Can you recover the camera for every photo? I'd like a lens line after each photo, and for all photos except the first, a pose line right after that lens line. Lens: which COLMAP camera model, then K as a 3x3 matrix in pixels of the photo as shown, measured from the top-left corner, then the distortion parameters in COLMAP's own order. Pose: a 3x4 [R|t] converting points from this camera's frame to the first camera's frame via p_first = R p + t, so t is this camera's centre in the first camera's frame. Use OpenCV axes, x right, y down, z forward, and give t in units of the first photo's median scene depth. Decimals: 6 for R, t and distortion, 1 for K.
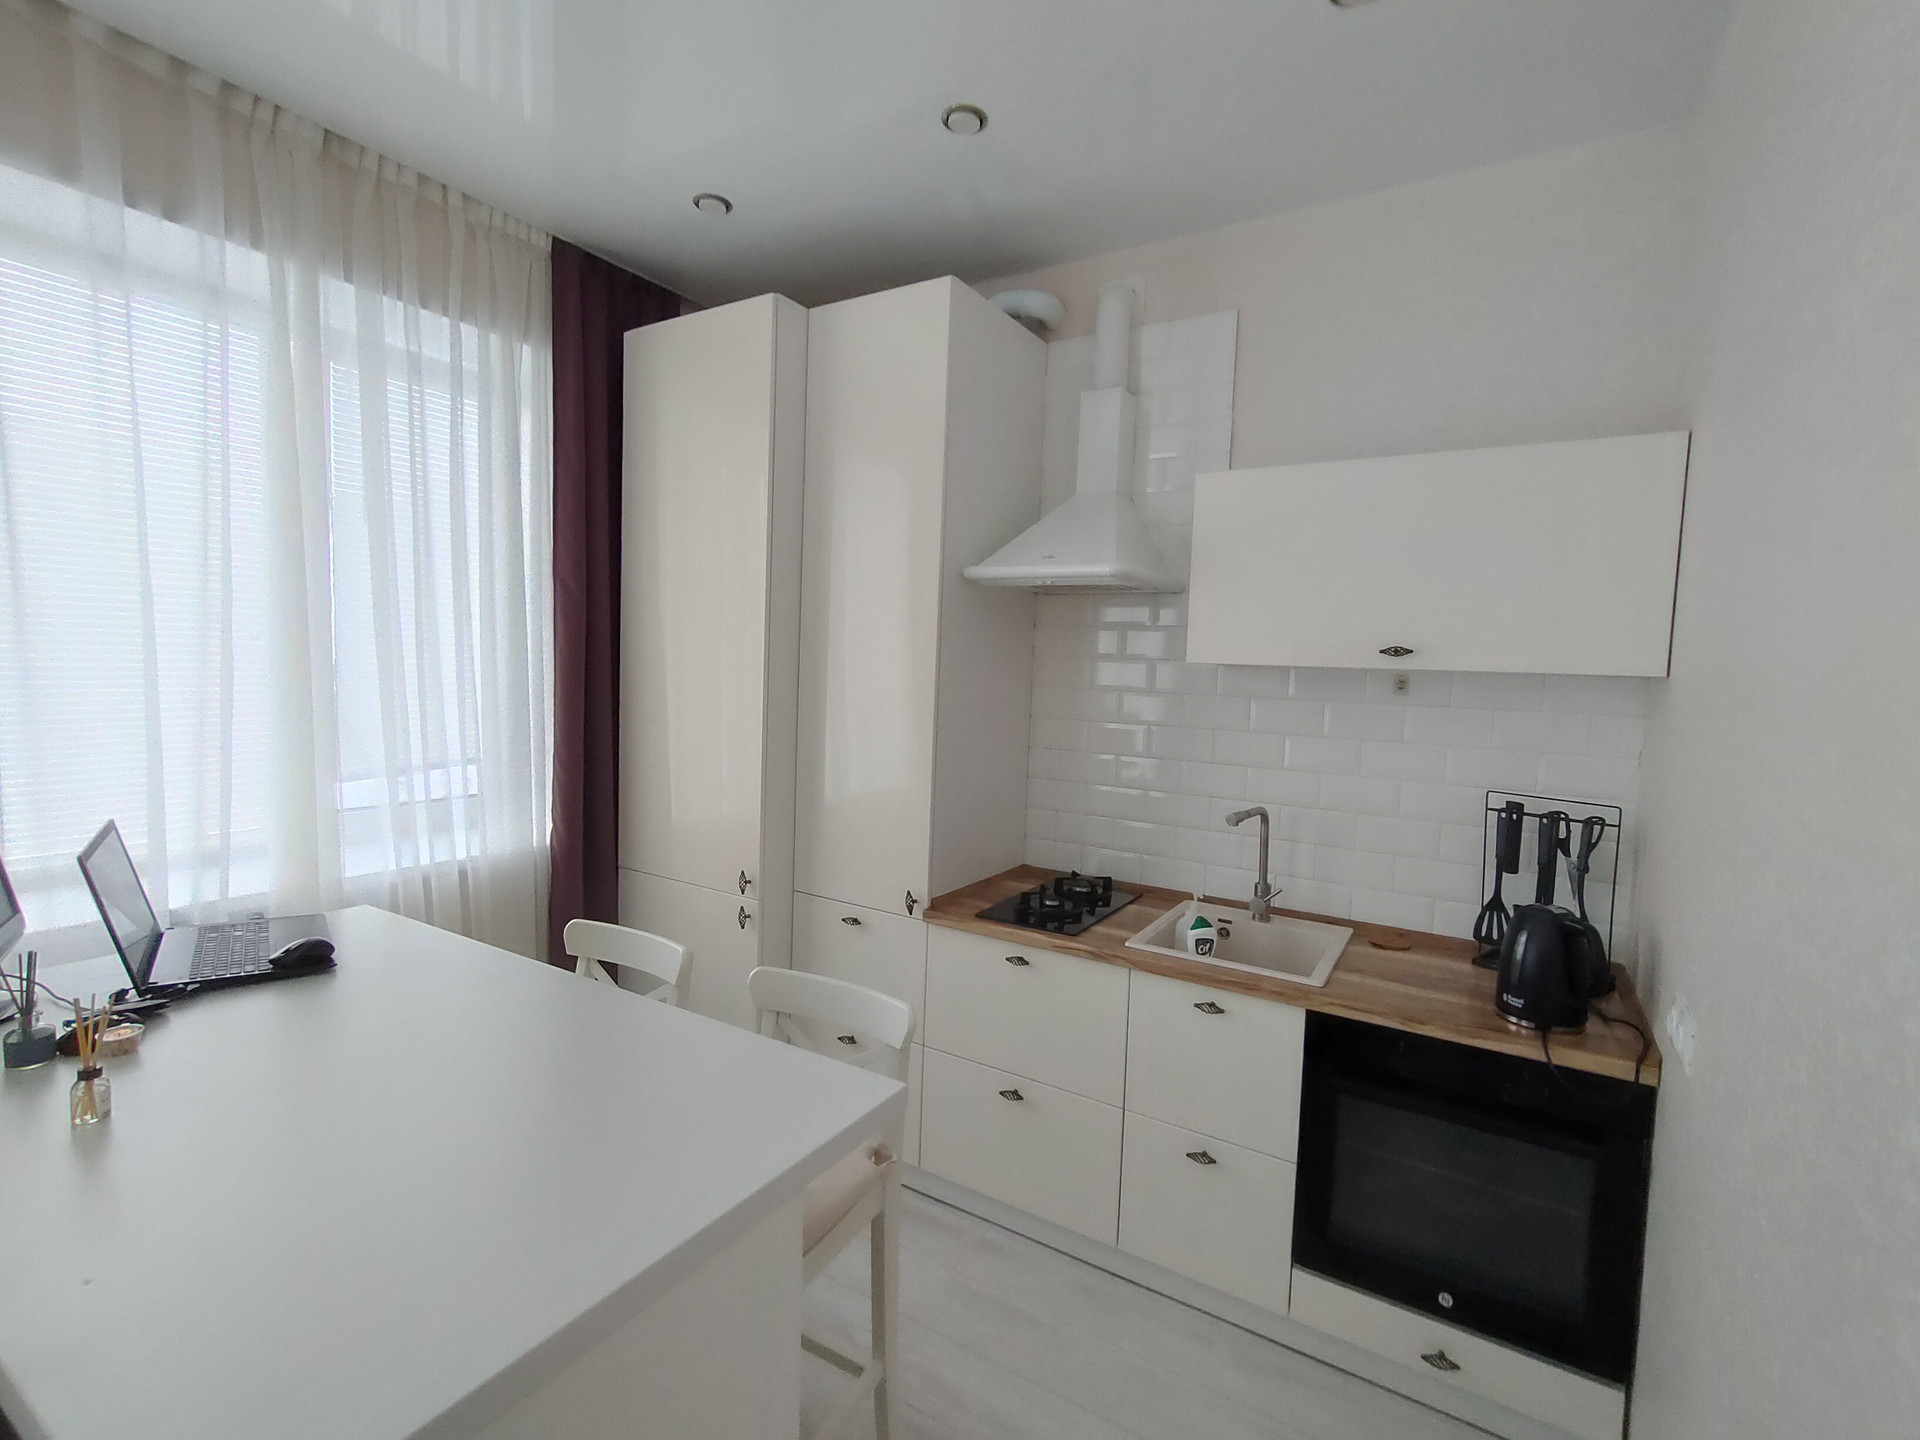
lens RADIAL K [[860.5, 0, 966.7], [0, 860.5, 709.9], [0, 0, 1]] dist [0.004447, 0.000113]
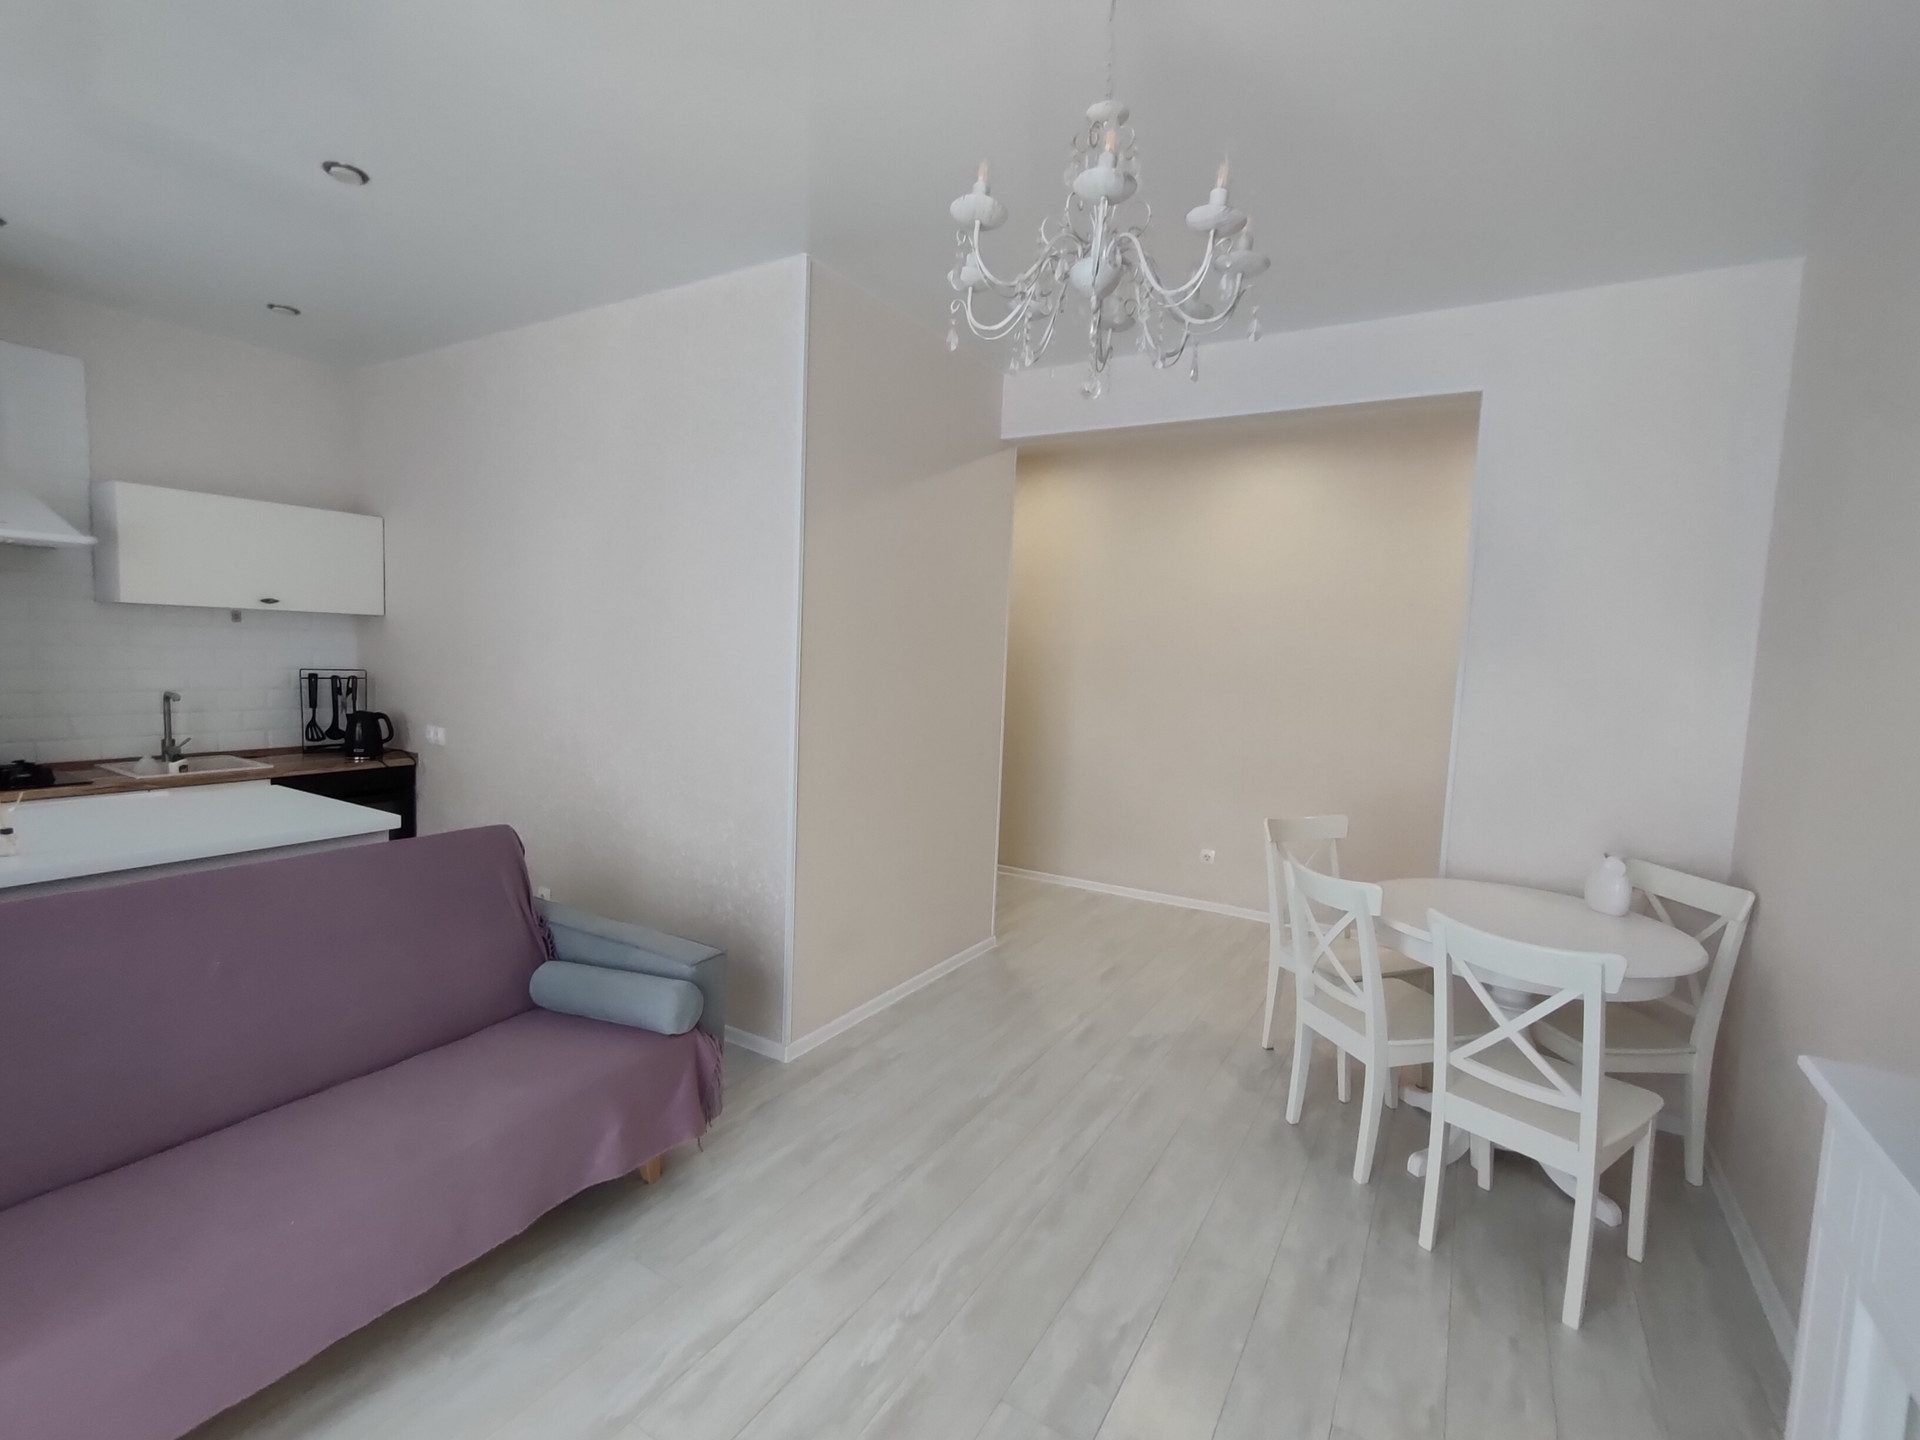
lens RADIAL K [[873.8, 0, 964.6], [0, 873.8, 722.6], [0, 0, 1]] dist [0.011630, -0.000003]
pose [[-0.012727, -0.117054, 0.993044, -1.515716], [0.022087, 0.992849, 0.117314, 0.008283], [-0.999675, 0.023426, -0.010050, -0.562839]]
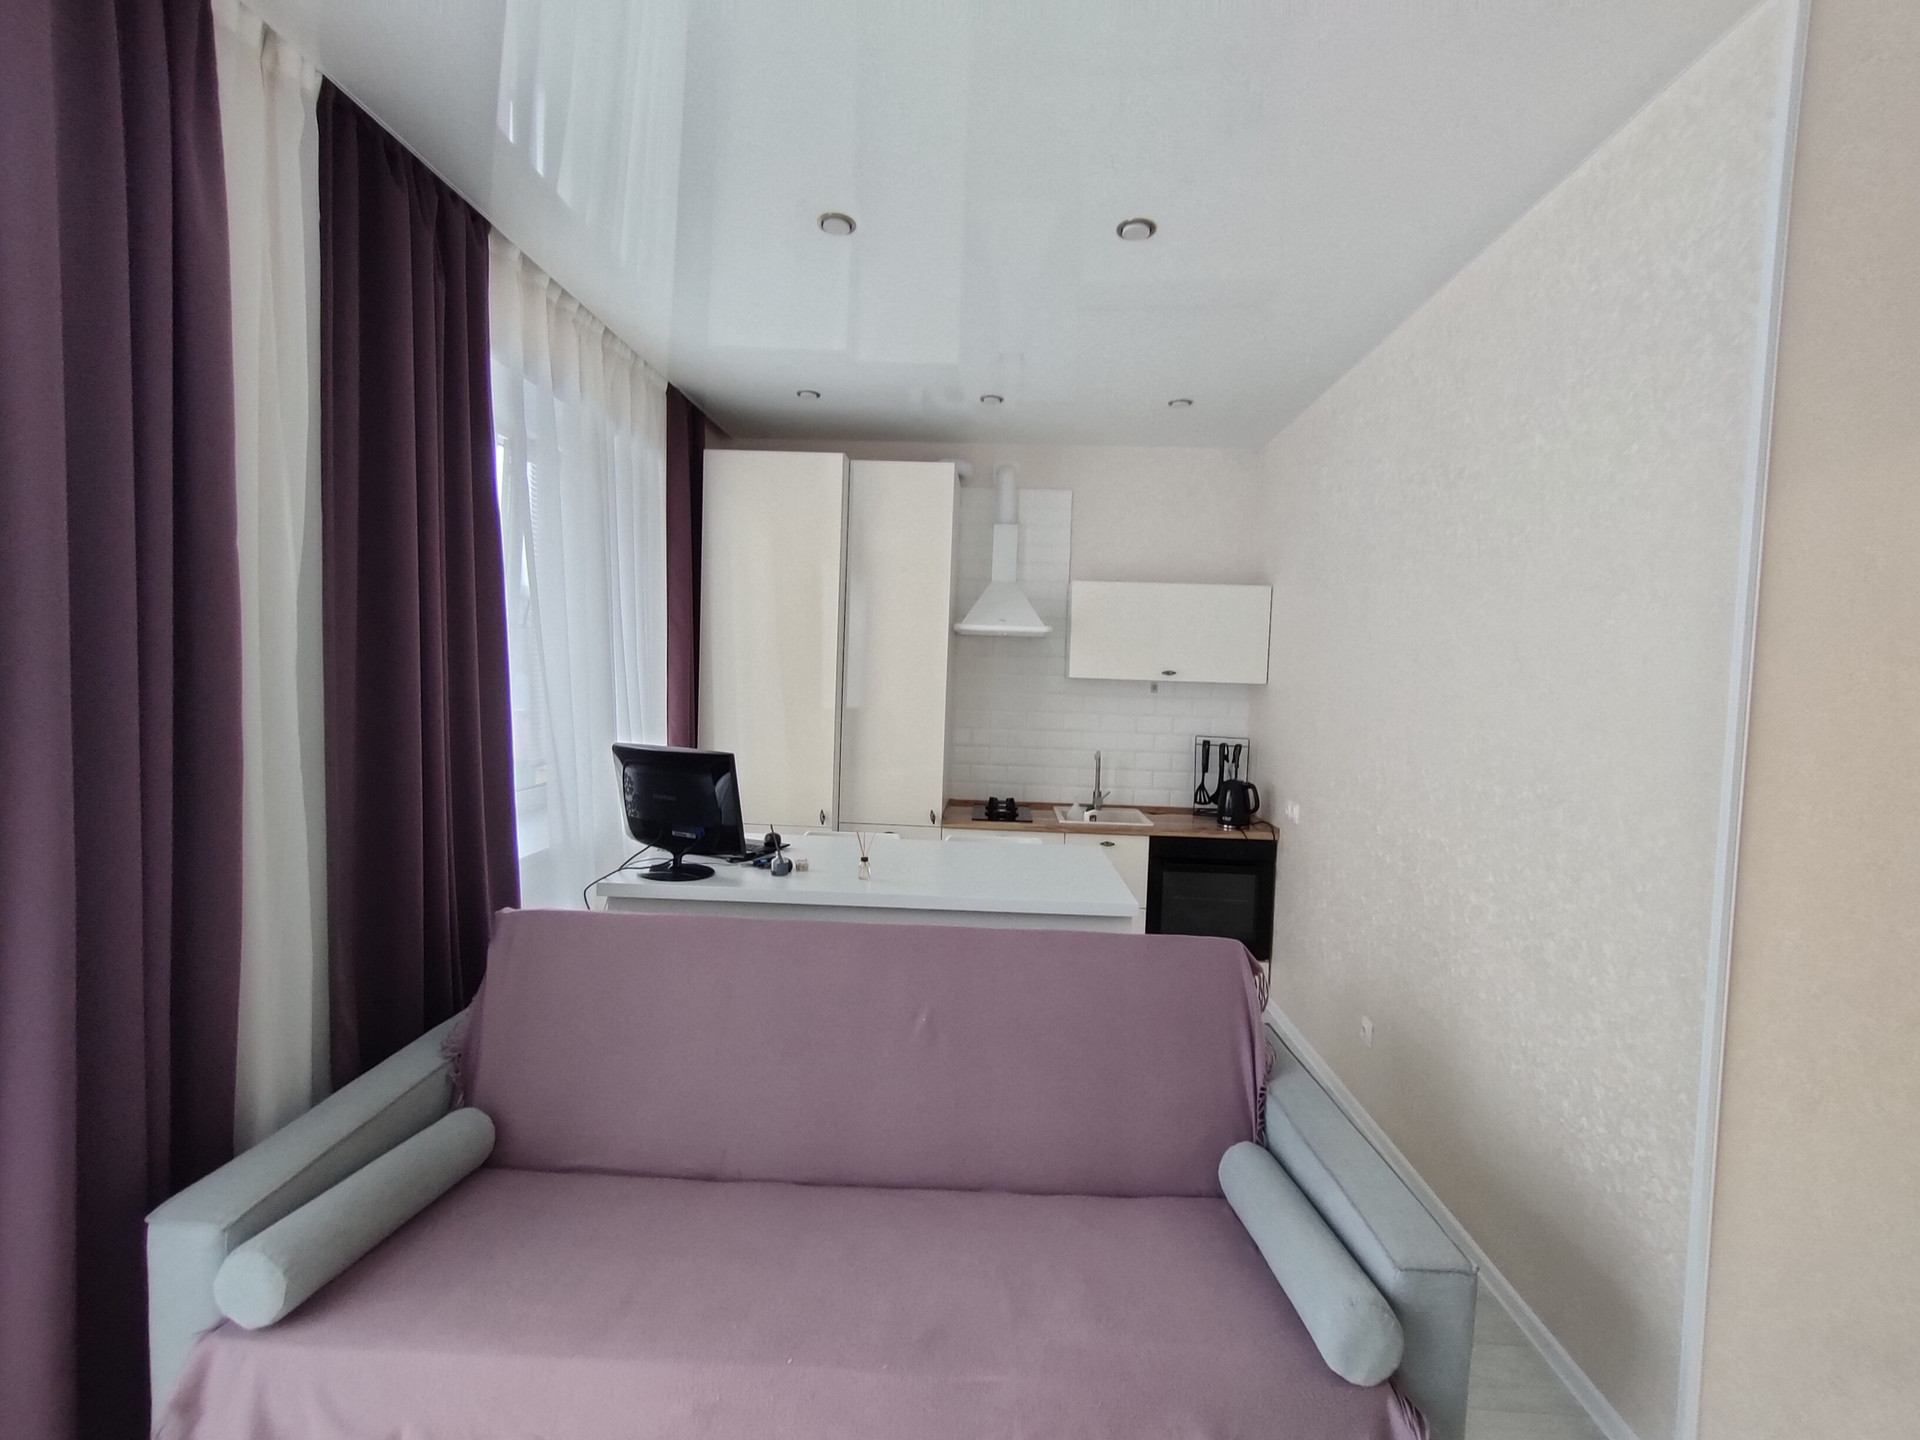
lens RADIAL K [[867.1, 0, 954.1], [0, 867.1, 725.3], [0, 0, 1]] dist [0.009109, 0.000169]
pose [[0.872801, -0.031332, 0.487069, -1.009681], [0.026835, 0.999508, 0.016210, 0.013989], [-0.487338, -0.001078, 0.873213, -0.630833]]
